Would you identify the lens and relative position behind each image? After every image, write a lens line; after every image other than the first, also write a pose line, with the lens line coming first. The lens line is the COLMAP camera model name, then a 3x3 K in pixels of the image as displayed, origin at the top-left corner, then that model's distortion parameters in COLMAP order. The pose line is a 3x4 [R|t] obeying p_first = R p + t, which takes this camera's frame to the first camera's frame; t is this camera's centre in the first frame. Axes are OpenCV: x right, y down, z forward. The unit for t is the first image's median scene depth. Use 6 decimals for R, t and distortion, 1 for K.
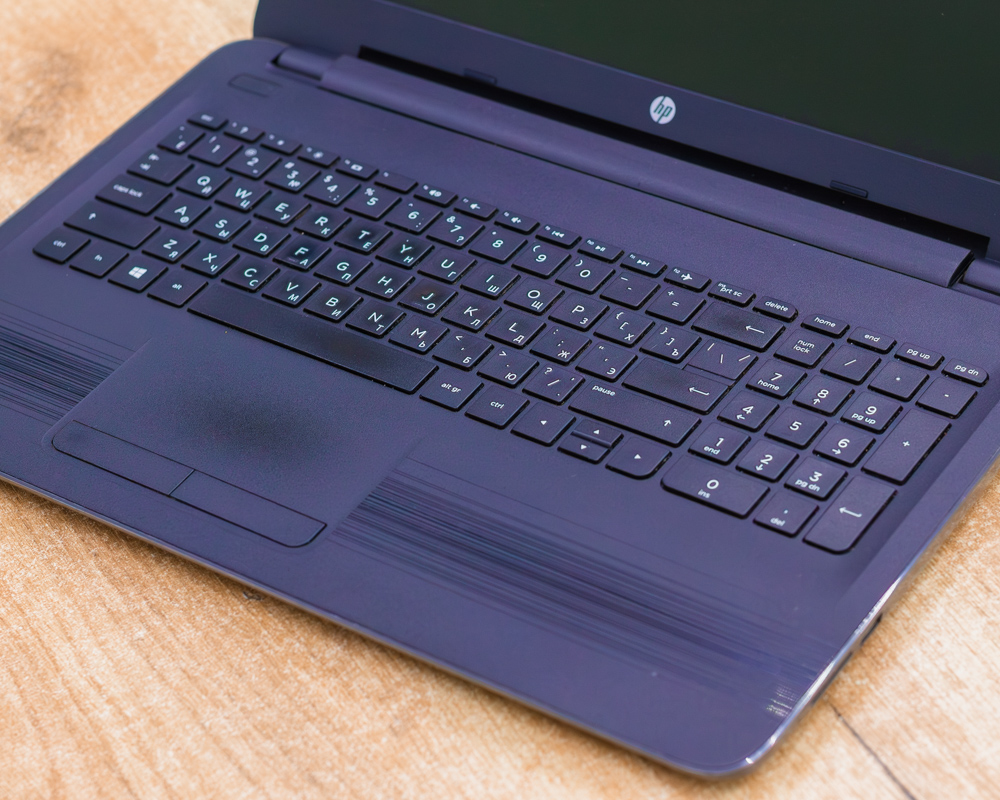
lens RADIAL K [[2876.6, 0, 500.0], [0, 2876.6, 400.0], [0, 0, 1]] dist [-0.067719, 0.246193]
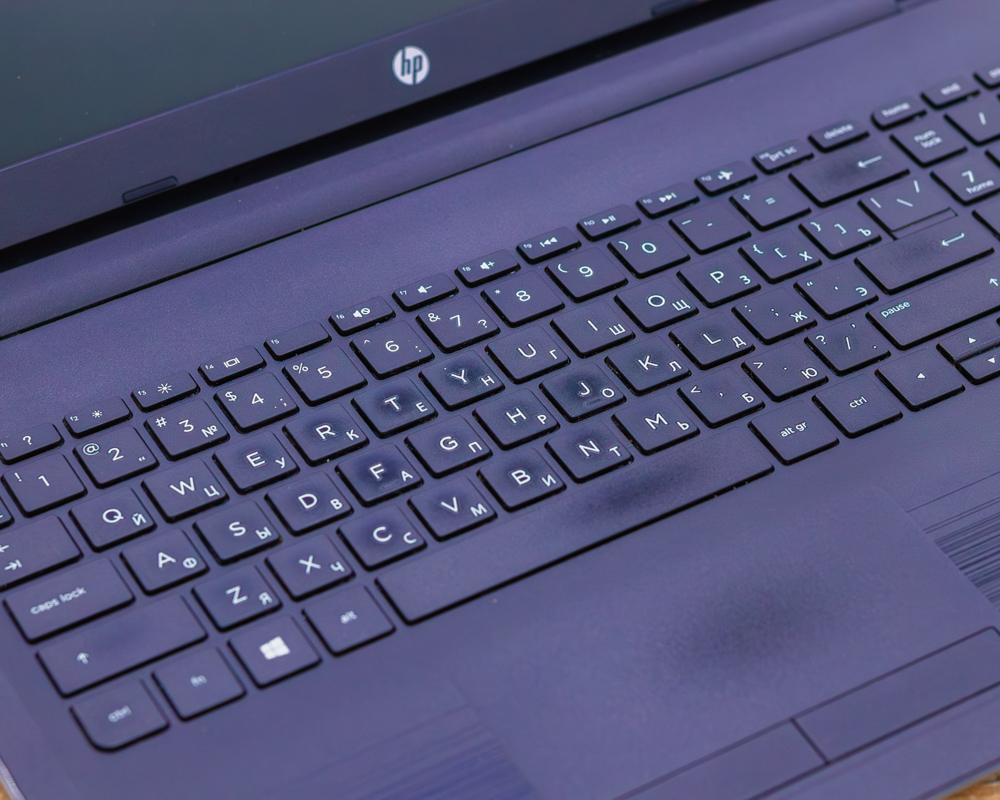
lens RADIAL K [[3033.6, 0, 500.0], [0, 3033.6, 400.0], [0, 0, 1]] dist [-0.130349, -0.929491]
pose [[0.431774, -0.541264, 0.721529, -0.536671], [0.556831, 0.789261, 0.258858, -0.224107], [-0.709585, 0.290002, 0.642174, 0.541117]]
